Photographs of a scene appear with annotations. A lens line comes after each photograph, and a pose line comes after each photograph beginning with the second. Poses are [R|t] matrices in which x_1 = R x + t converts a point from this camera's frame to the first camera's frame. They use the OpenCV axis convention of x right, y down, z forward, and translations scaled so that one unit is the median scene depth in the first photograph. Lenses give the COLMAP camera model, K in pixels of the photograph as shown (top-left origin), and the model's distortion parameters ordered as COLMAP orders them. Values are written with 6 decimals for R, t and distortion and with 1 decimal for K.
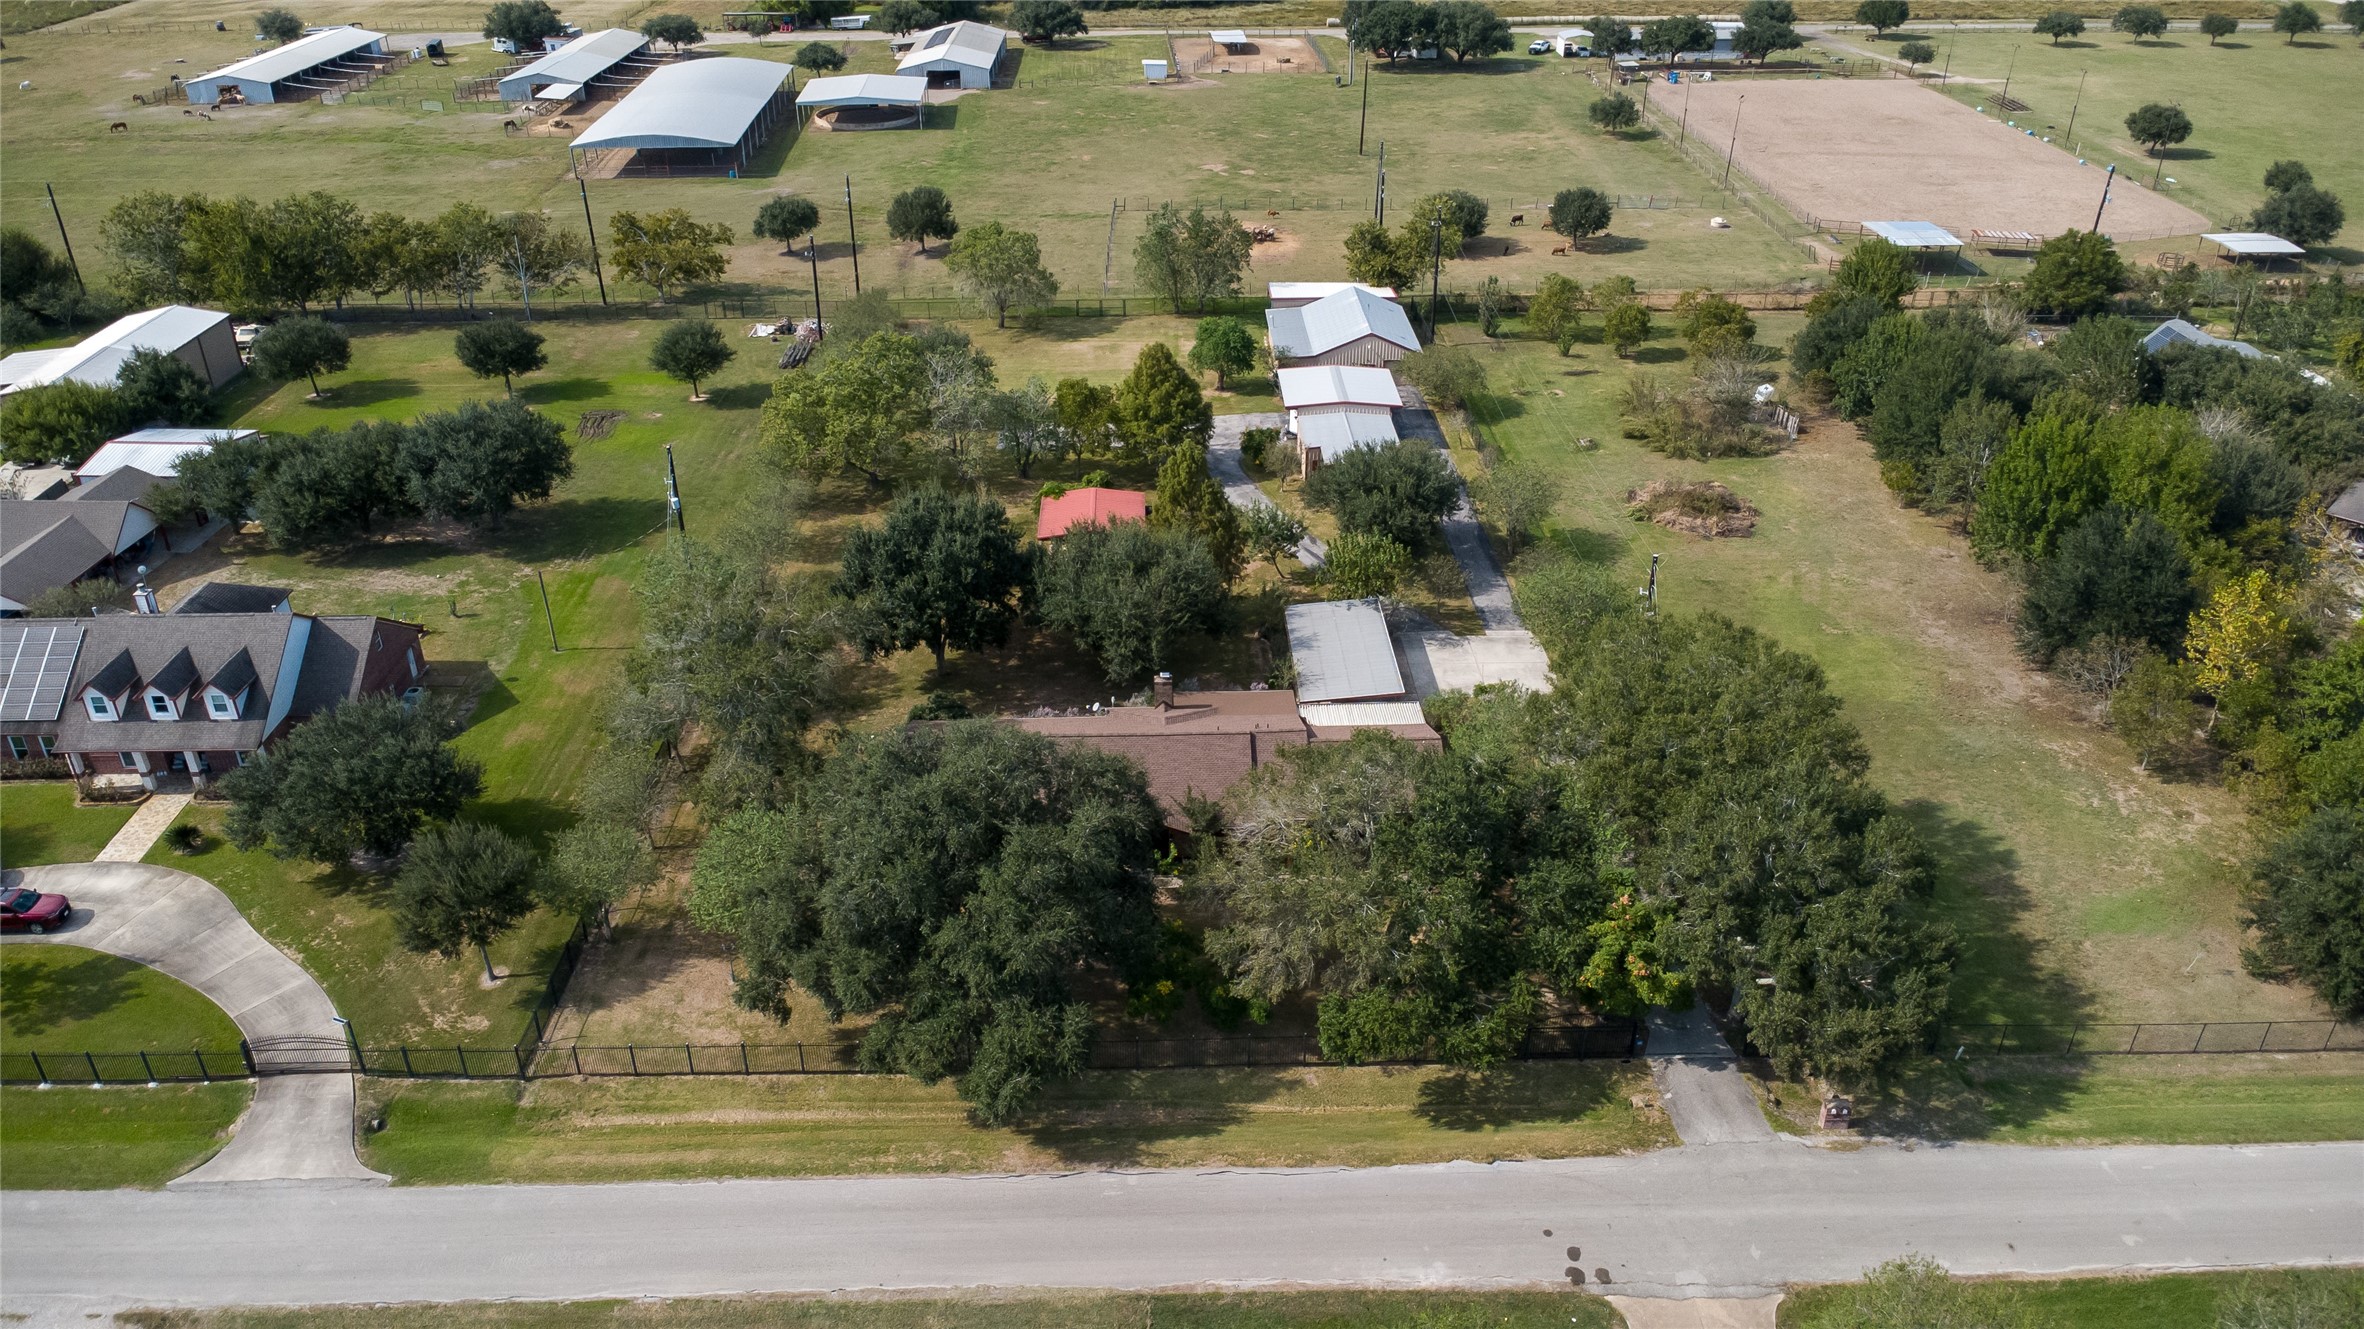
lens RADIAL K [[1671.9, 0, 1181.0], [0, 1671.9, 635.1], [0, 0, 1]] dist [0.017425, -0.004752]
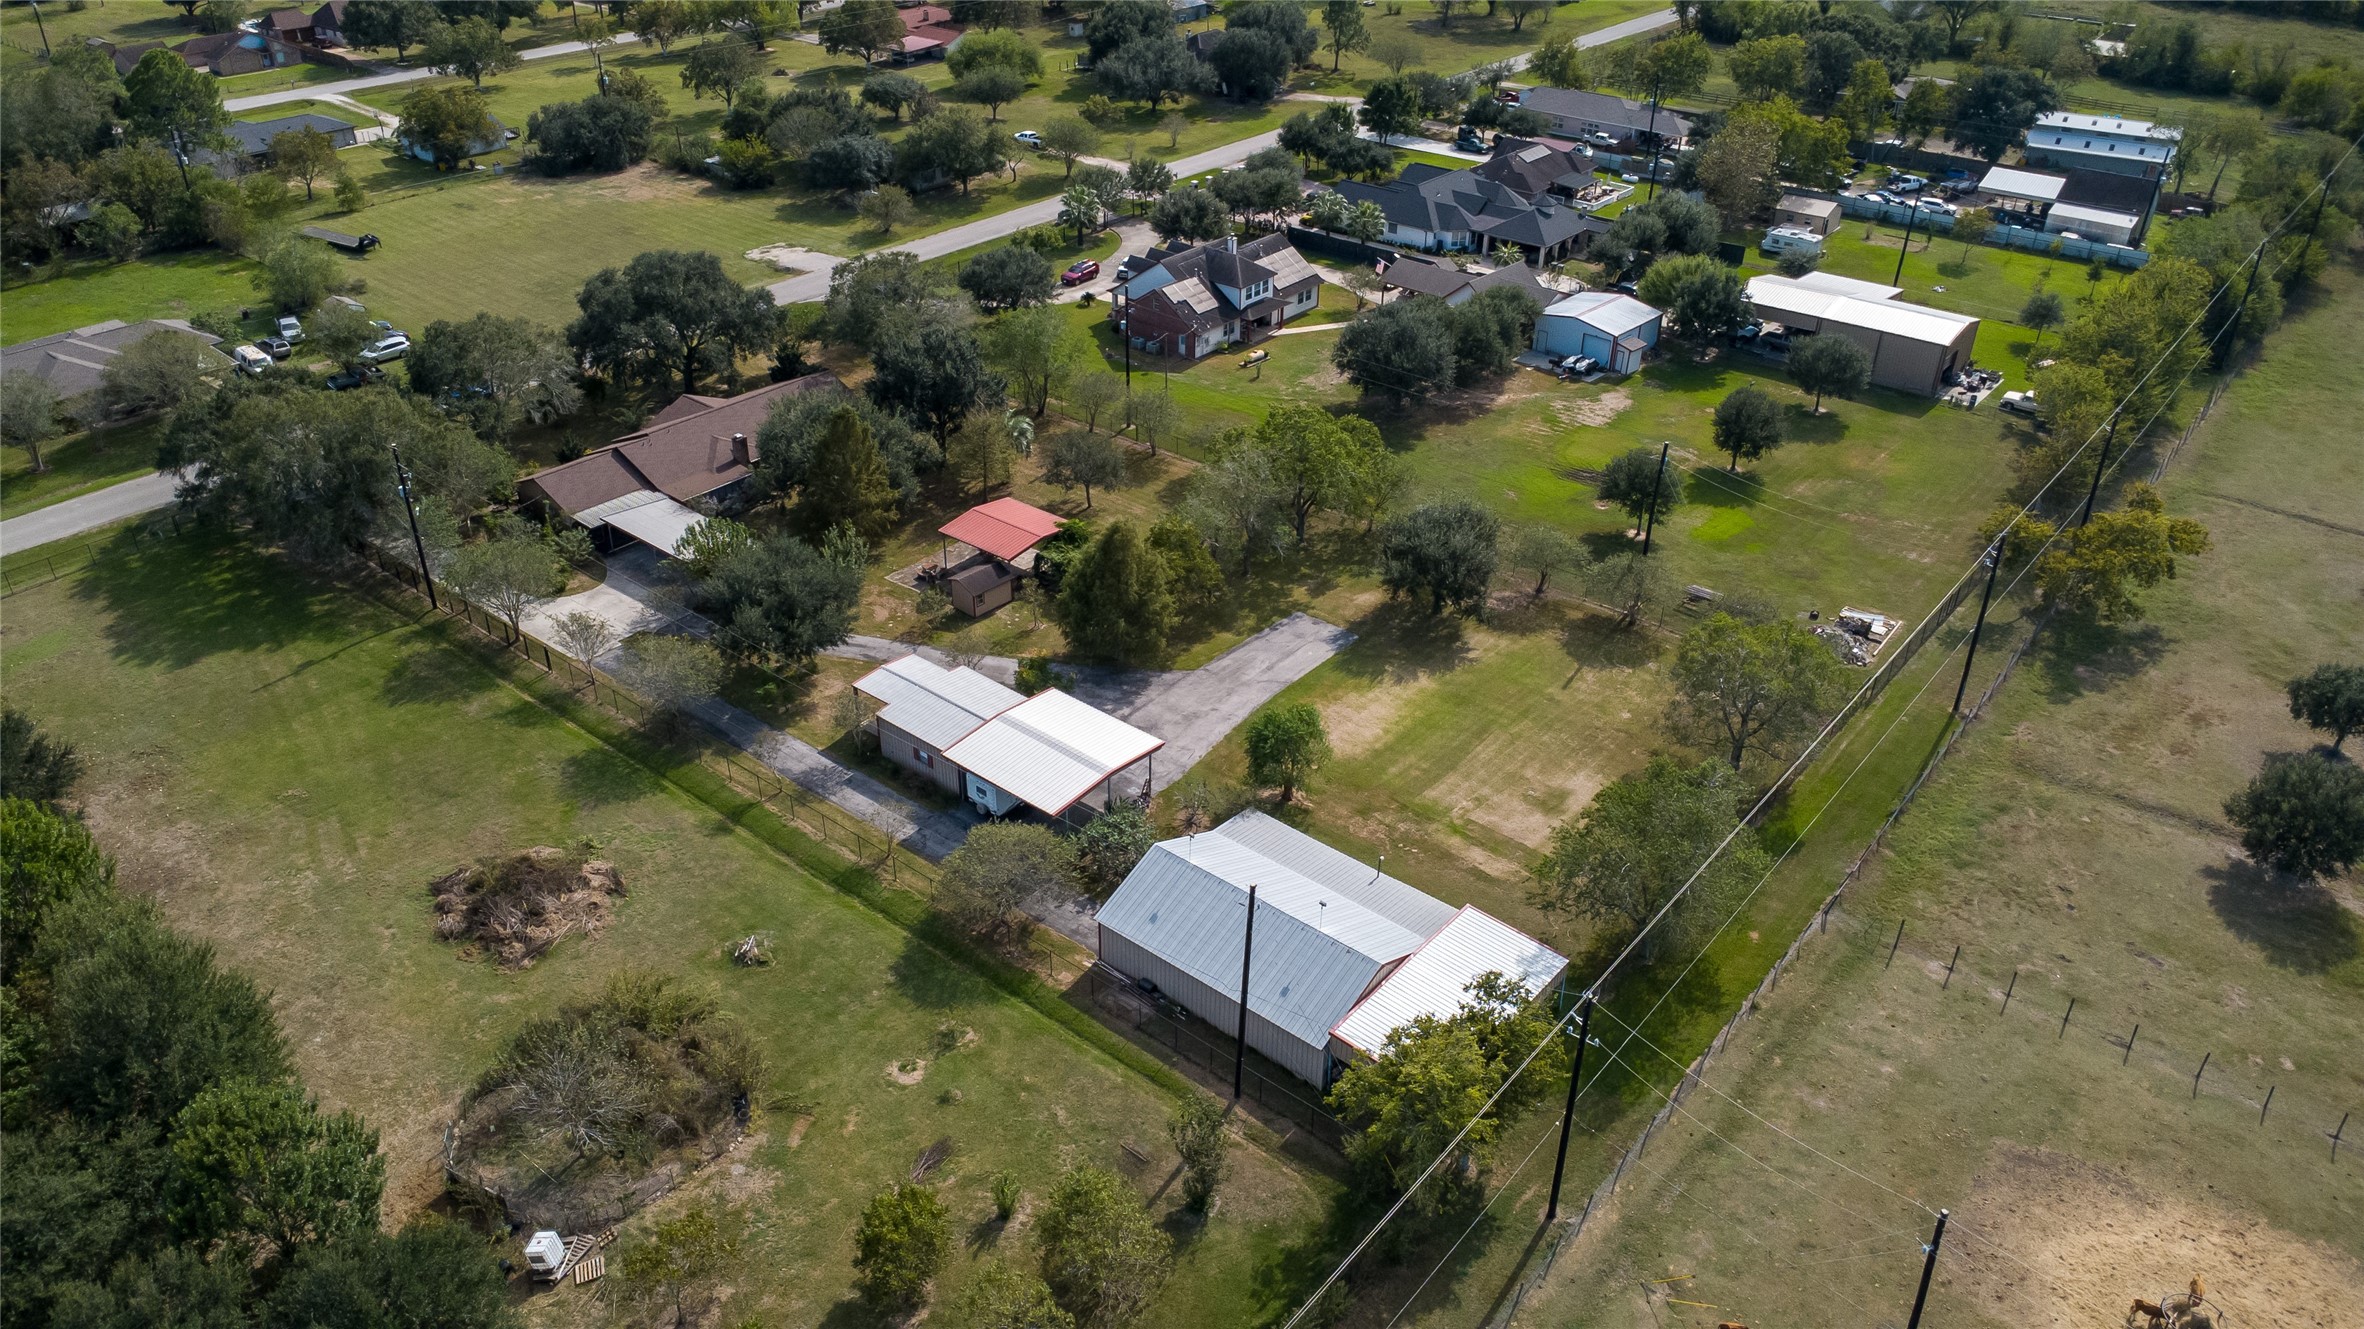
lens RADIAL K [[1657.2, 0, 1178.3], [0, 1657.2, 664.0], [0, 0, 1]] dist [0.020058, -0.026602]
pose [[-0.658186, 0.390620, -0.643590, 0.436334], [-0.360860, 0.586574, 0.725059, -0.612040], [0.660735, 0.709470, -0.245116, 1.037340]]
